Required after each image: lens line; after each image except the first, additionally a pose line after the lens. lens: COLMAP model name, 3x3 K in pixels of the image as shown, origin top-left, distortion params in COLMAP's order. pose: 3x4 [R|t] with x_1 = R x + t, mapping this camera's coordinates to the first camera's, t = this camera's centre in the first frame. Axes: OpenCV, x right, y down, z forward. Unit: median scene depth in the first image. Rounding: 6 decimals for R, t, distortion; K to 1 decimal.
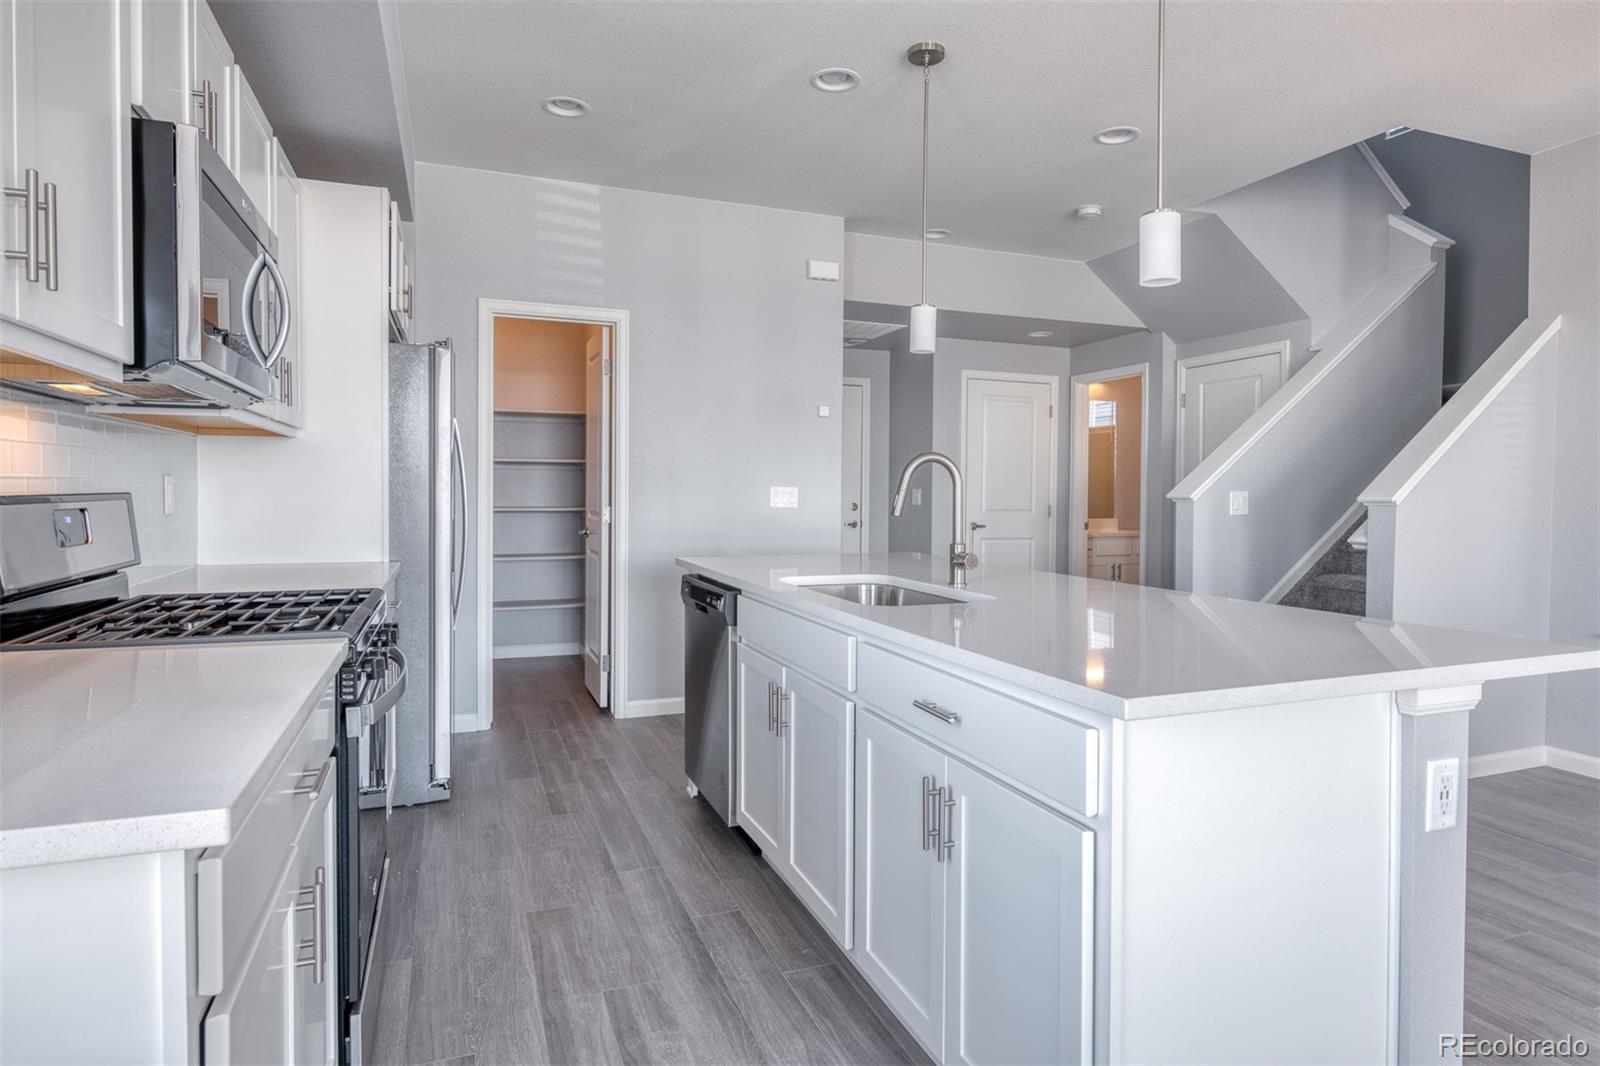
lens RADIAL K [[894.6, 0, 802.5], [0, 894.6, 510.1], [0, 0, 1]] dist [-0.003488, -0.001369]
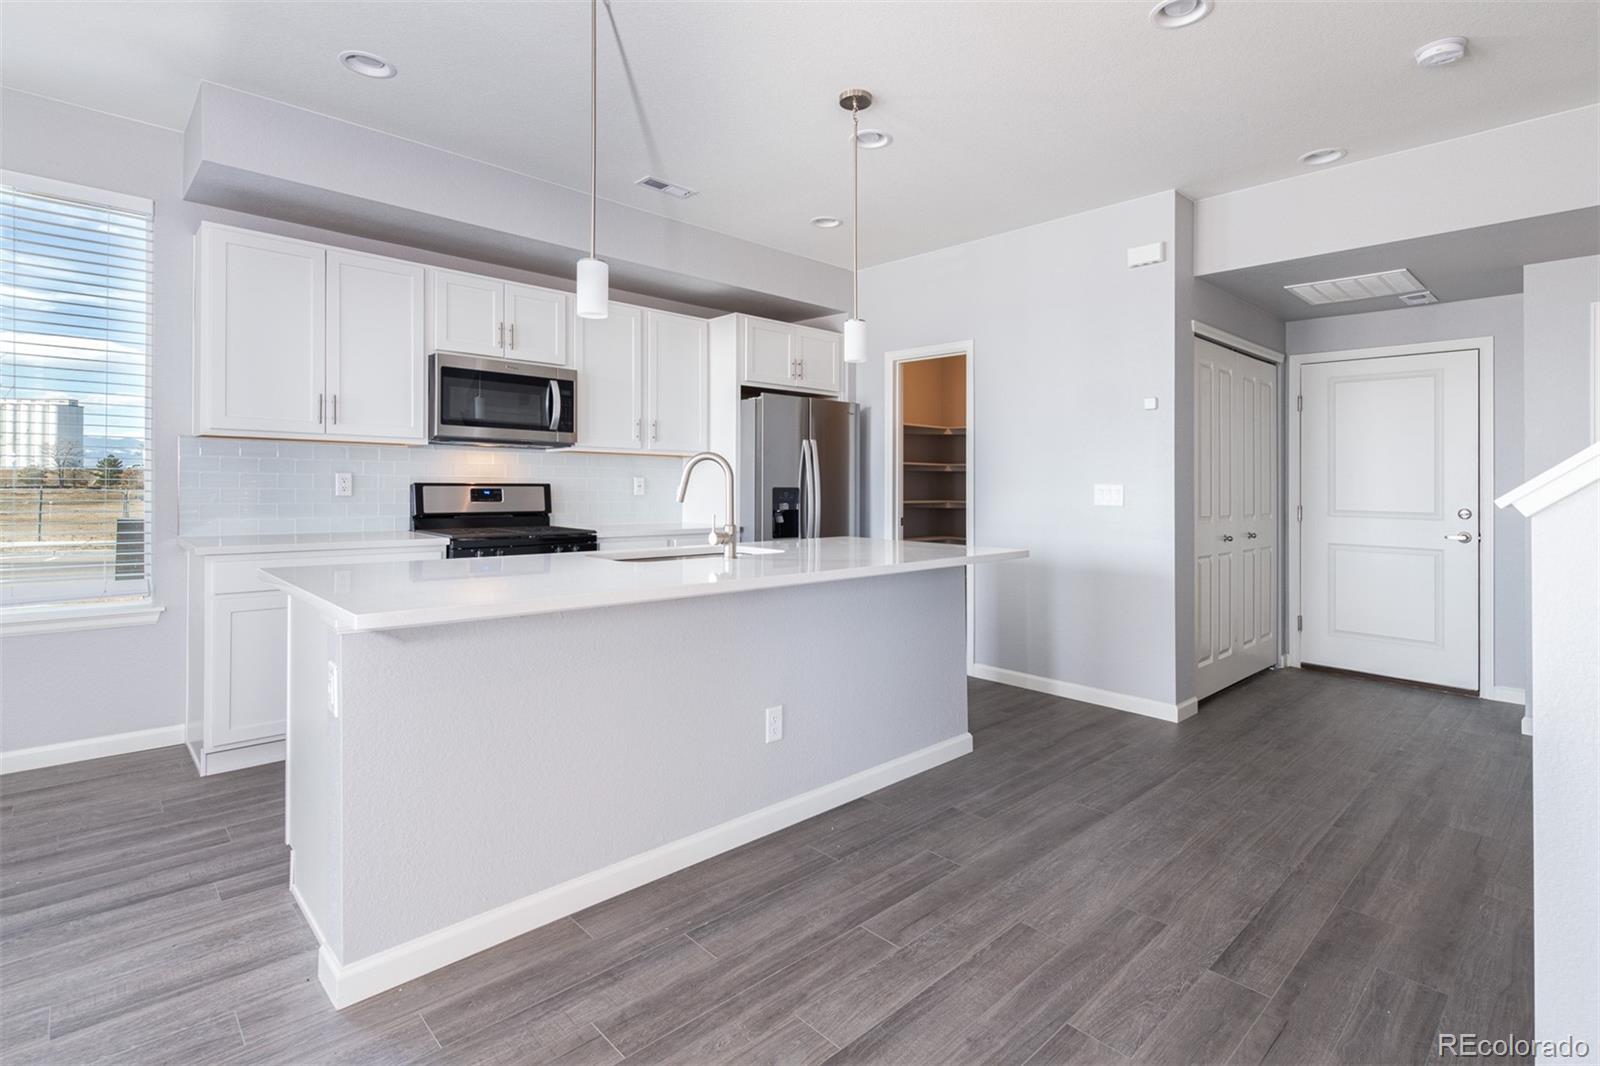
lens RADIAL K [[775.6, 0, 804.8], [0, 775.6, 475.2], [0, 0, 1]] dist [0.002614, 0.000350]
pose [[0.373482, -0.013767, -0.927535, 0.741583], [-0.030828, 0.999153, -0.027244, -0.003003], [0.927125, 0.038769, 0.372742, 0.428133]]
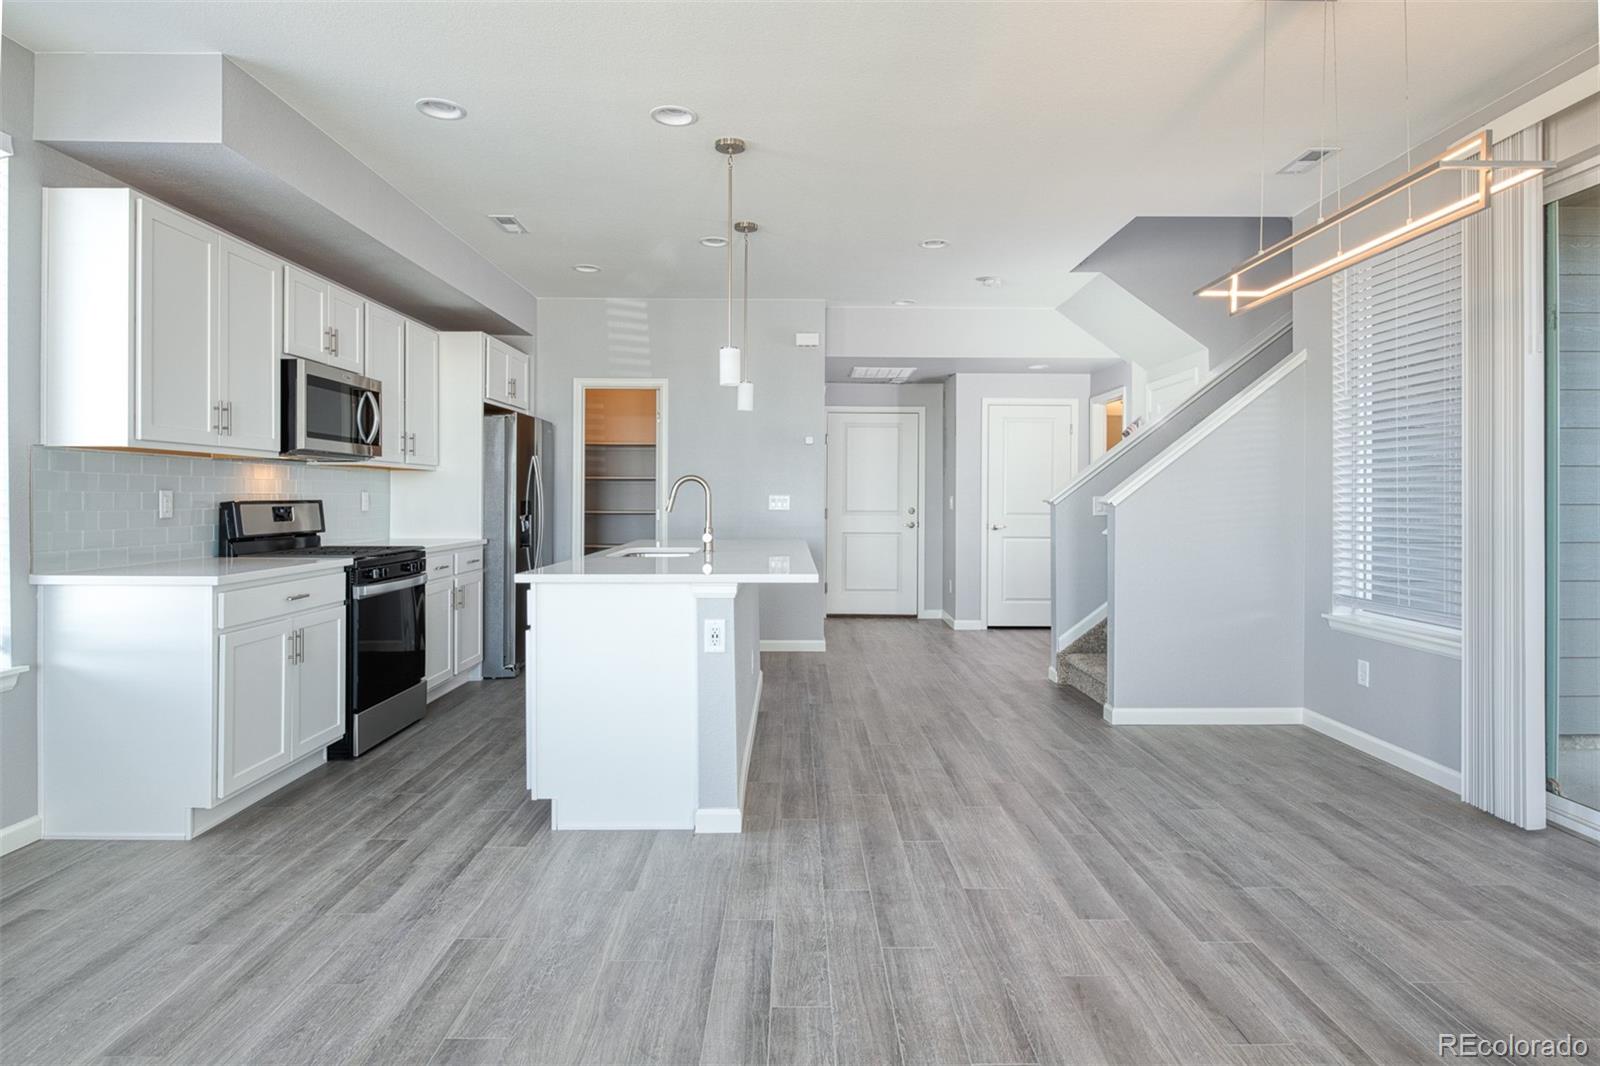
lens RADIAL K [[879.5, 0, 802.2], [0, 879.5, 496.2], [0, 0, 1]] dist [0.001026, -0.001844]
pose [[0.934521, -0.006219, -0.355853, 0.577223], [-0.003067, 0.999669, -0.025526, 0.012112], [0.355894, 0.024946, 0.934193, -0.316330]]
